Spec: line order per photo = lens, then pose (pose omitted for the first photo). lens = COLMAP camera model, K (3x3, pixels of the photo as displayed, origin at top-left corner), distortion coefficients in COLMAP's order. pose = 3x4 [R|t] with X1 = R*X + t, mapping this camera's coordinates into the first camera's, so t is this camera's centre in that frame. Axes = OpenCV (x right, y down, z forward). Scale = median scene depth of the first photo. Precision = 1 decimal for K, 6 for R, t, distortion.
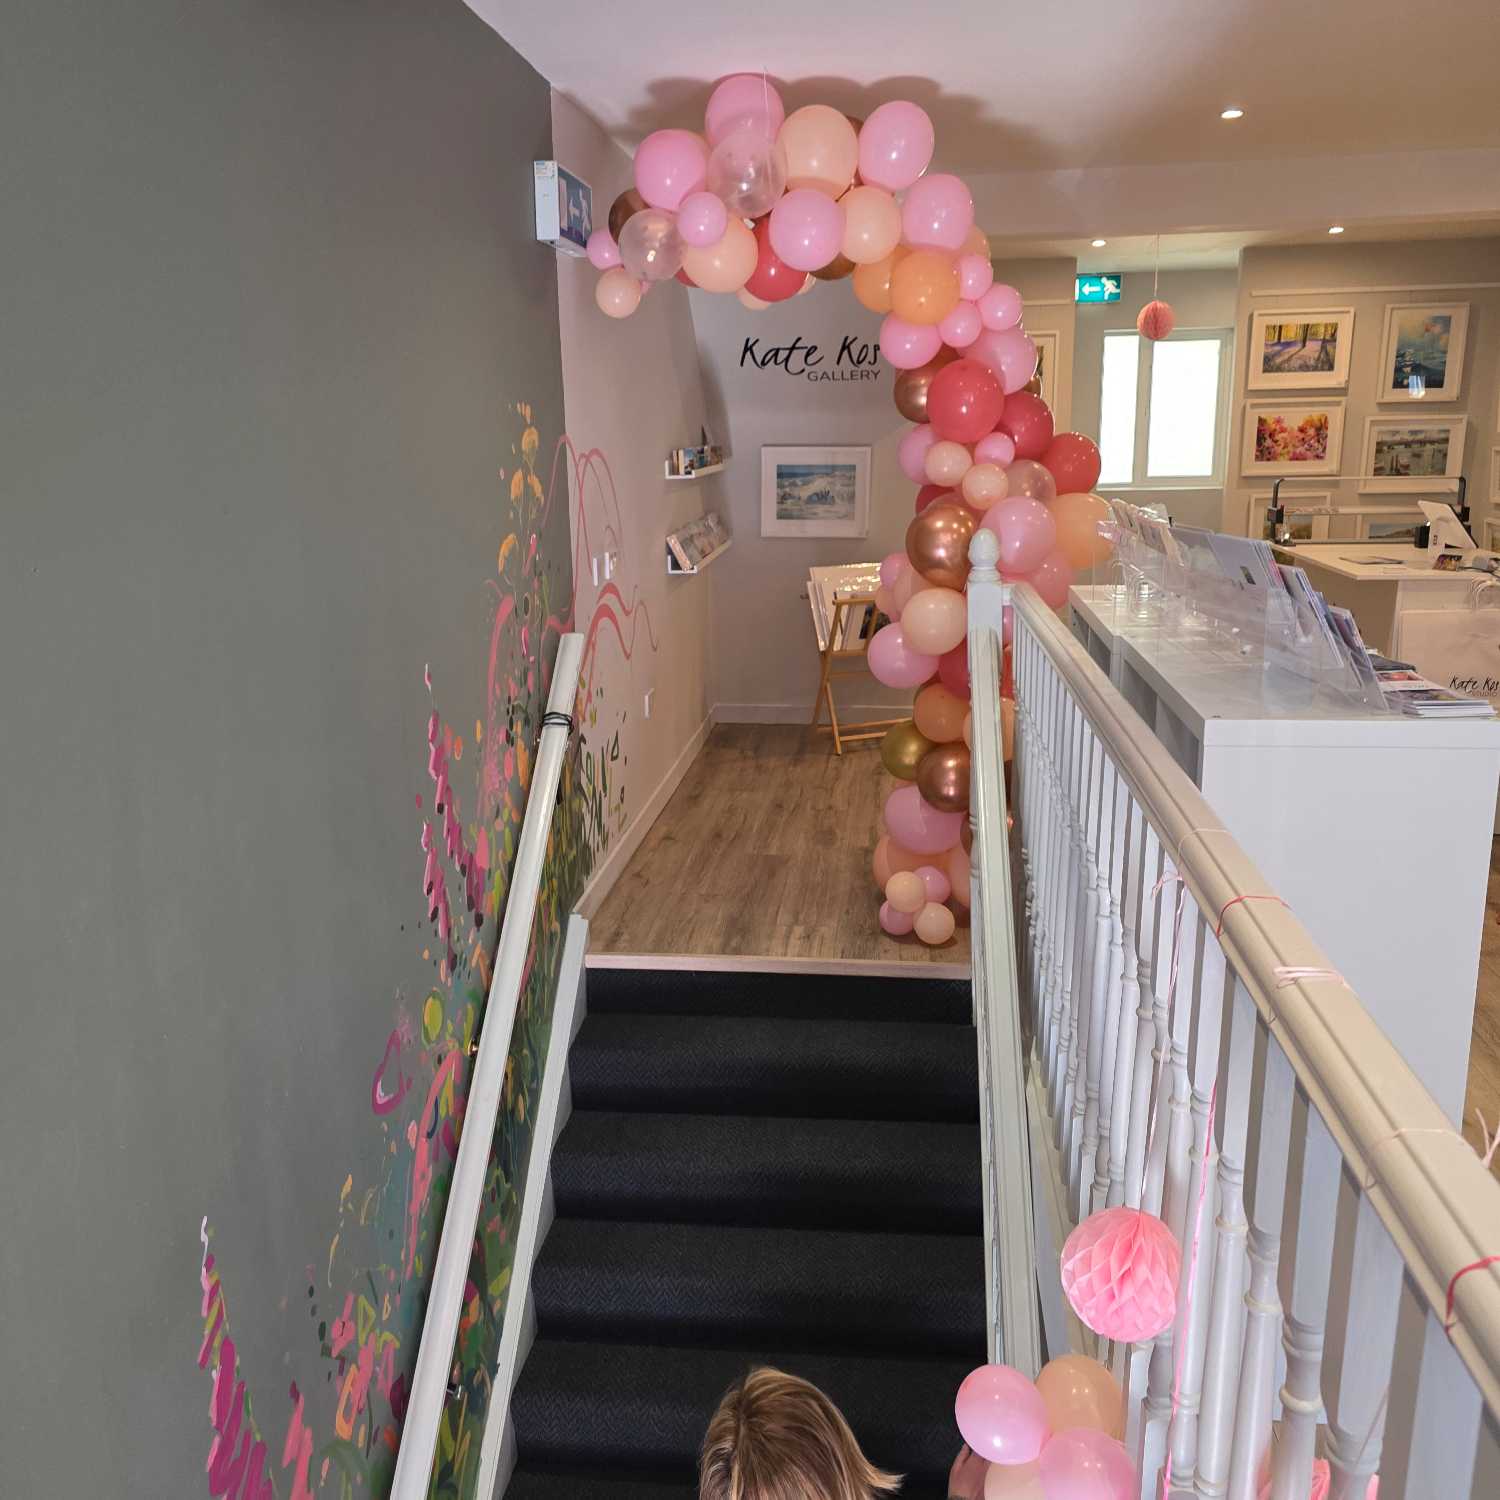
lens RADIAL K [[1336.9, 0, 737.3], [0, 1336.9, 738.6], [0, 0, 1]] dist [0.105368, -0.146779]
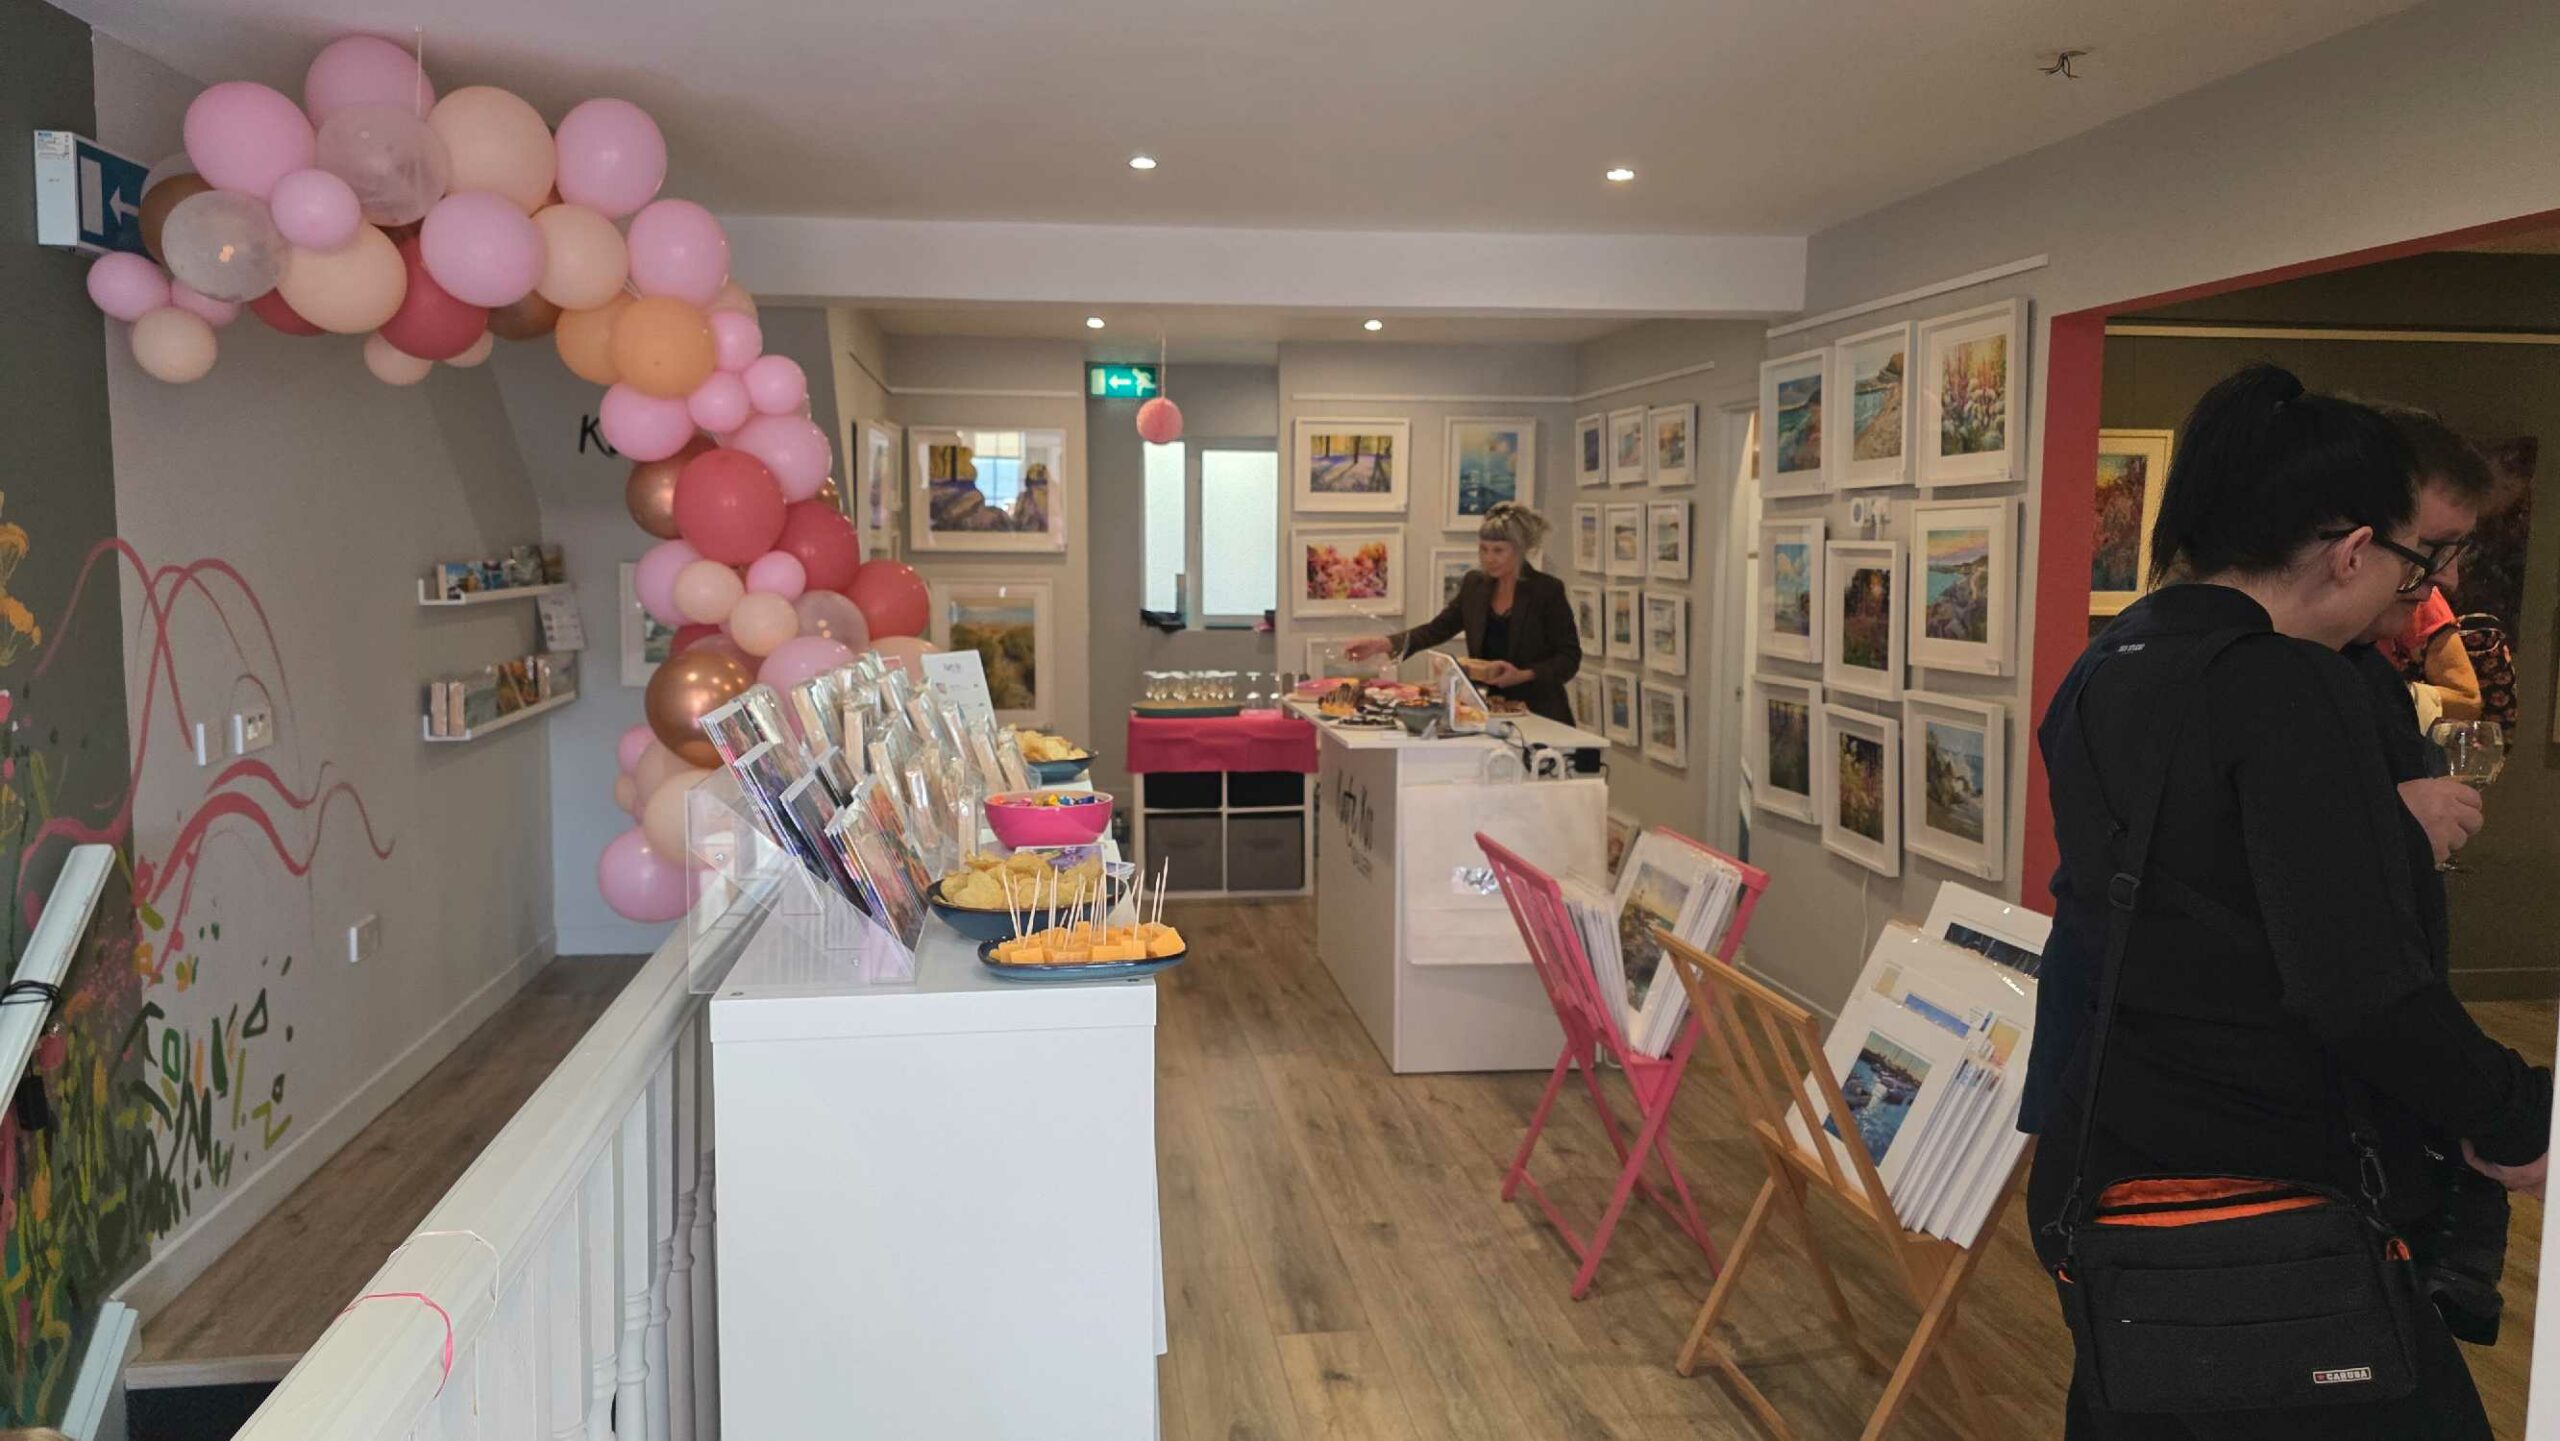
lens RADIAL K [[1715.6, 0, 1250.3], [0, 1715.6, 702.9], [0, 0, 1]] dist [0.060822, -0.060389]
pose [[0.968954, -0.000673, 0.247239, 0.114113], [0.034198, 0.990749, -0.131326, -0.011045], [-0.244863, 0.135704, 0.960014, 0.043993]]
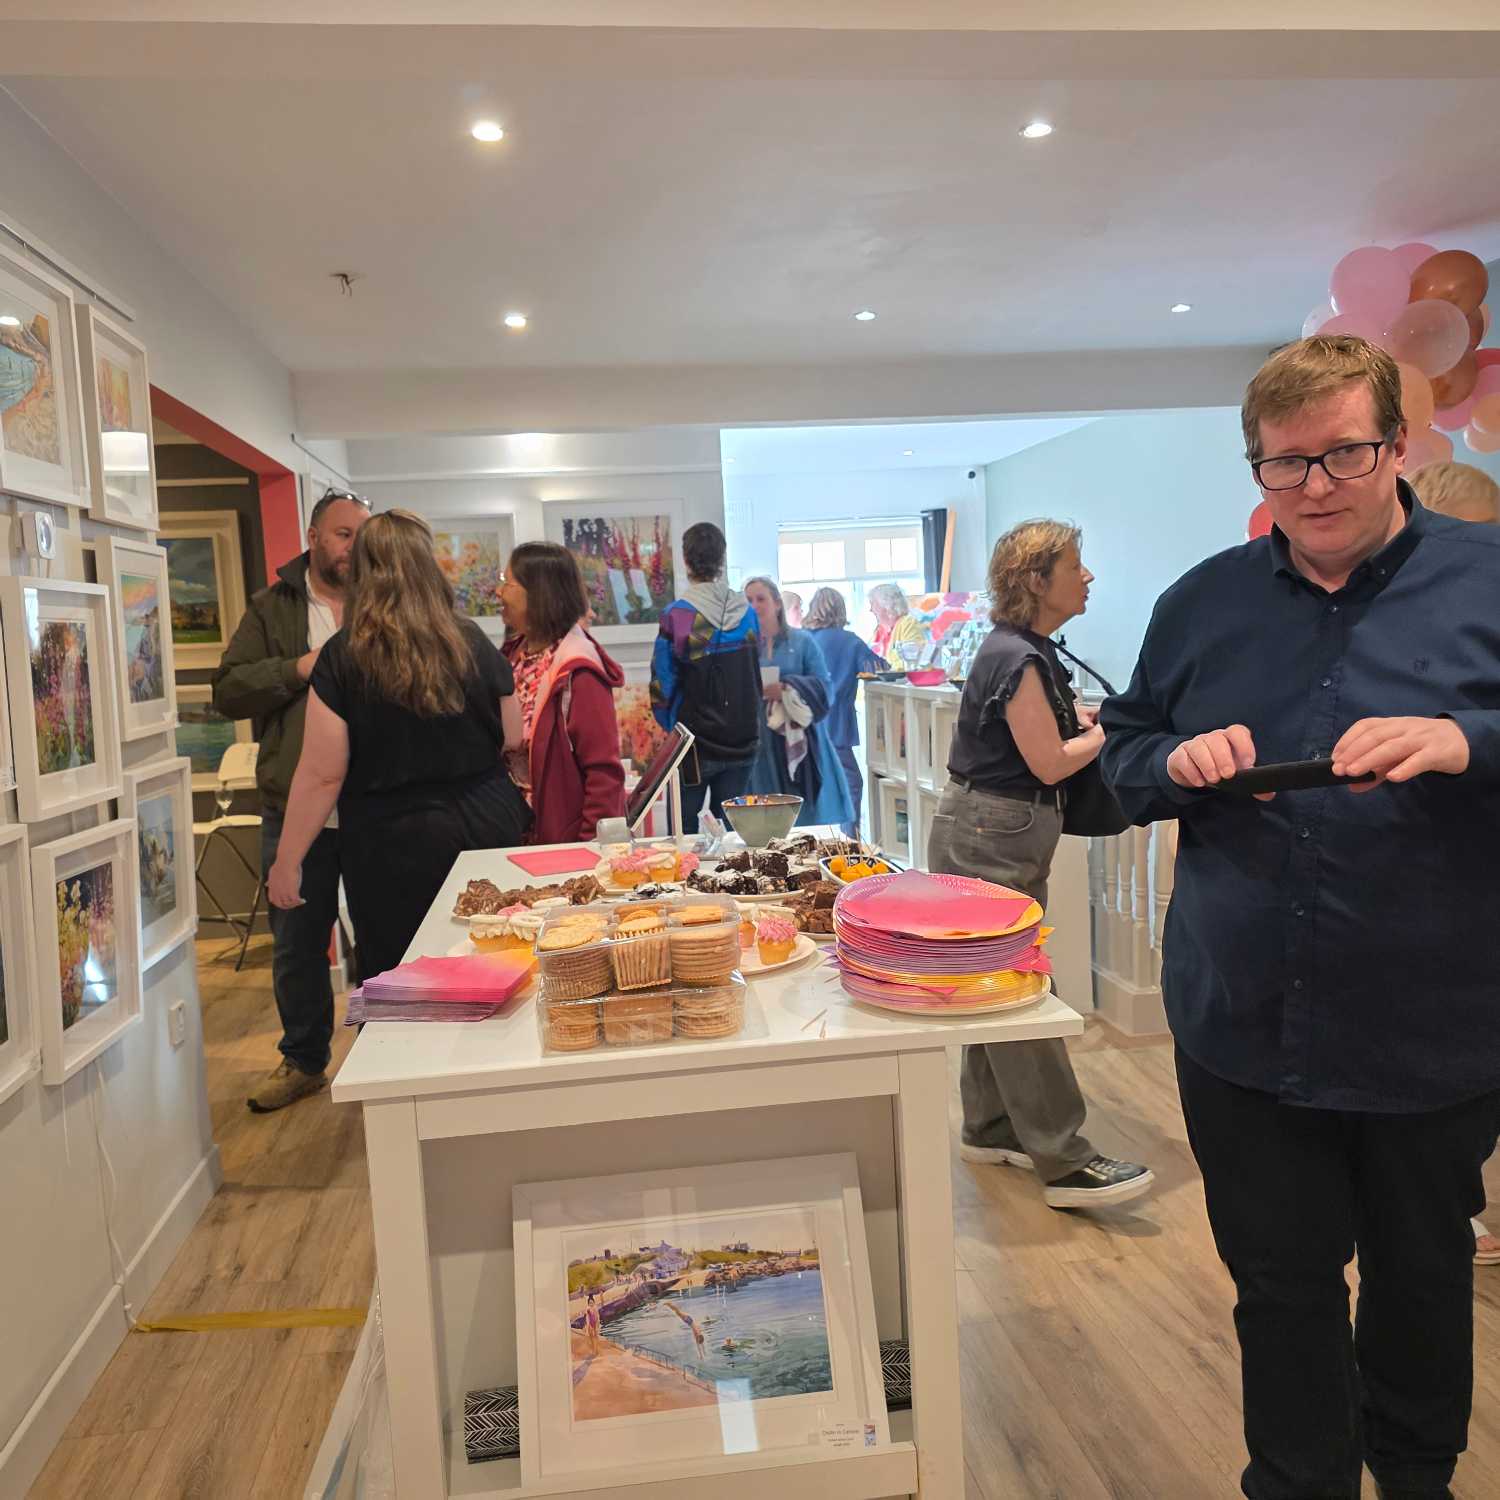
lens RADIAL K [[1342.1, 0, 766.2], [0, 1342.1, 766.5], [0, 0, 1]] dist [0.118238, -0.155622]
pose [[-0.962123, 0.095851, -0.255208, 0.464213], [0.008567, 0.946319, 0.323122, -0.244998], [0.272479, 0.308697, -0.911296, 1.120810]]
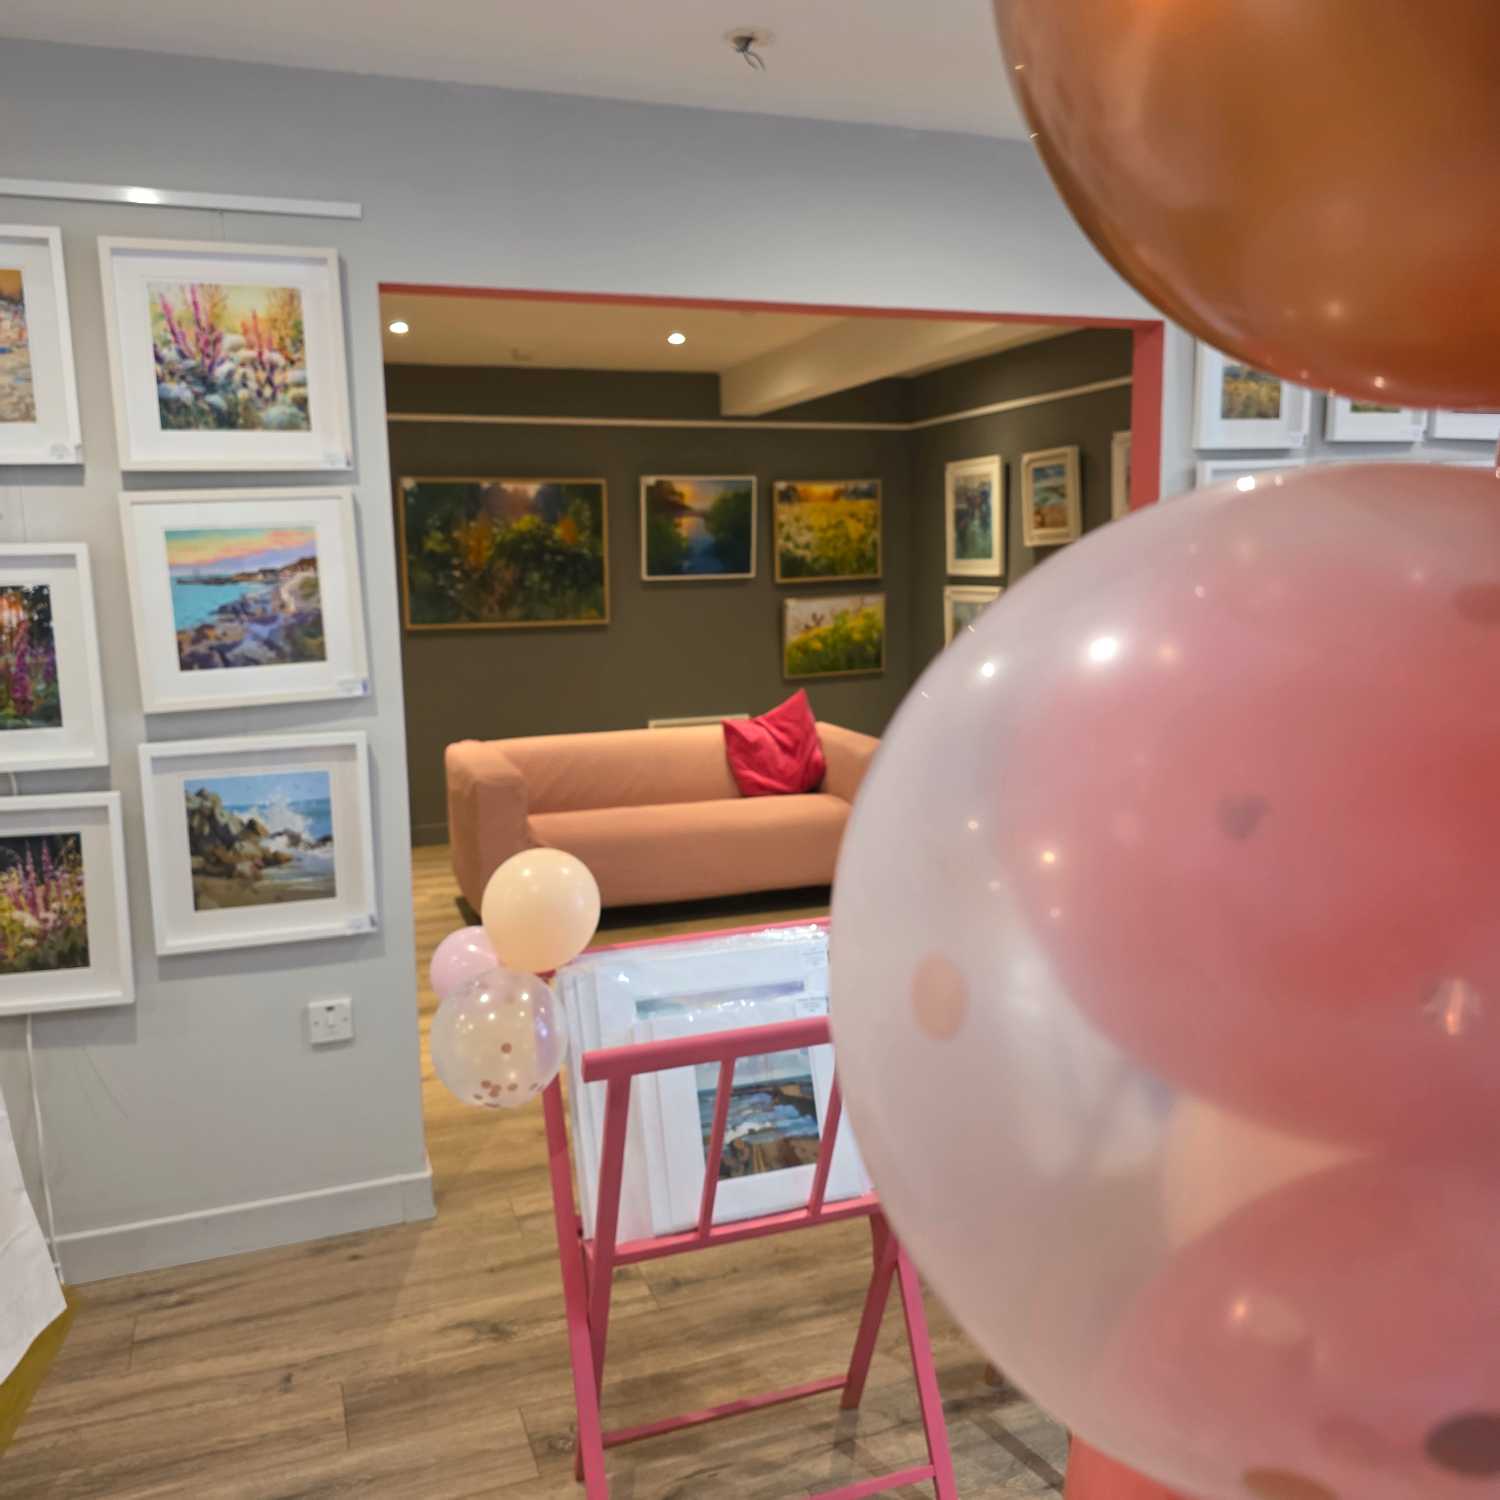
lens RADIAL K [[1313.4, 0, 746.8], [0, 1313.4, 733.7], [0, 0, 1]] dist [0.101694, -0.141312]
pose [[-0.441469, -0.095698, 0.892158, 0.107865], [0.230780, 0.948736, 0.215965, -0.148977], [-0.867090, 0.301234, -0.396753, 0.659304]]
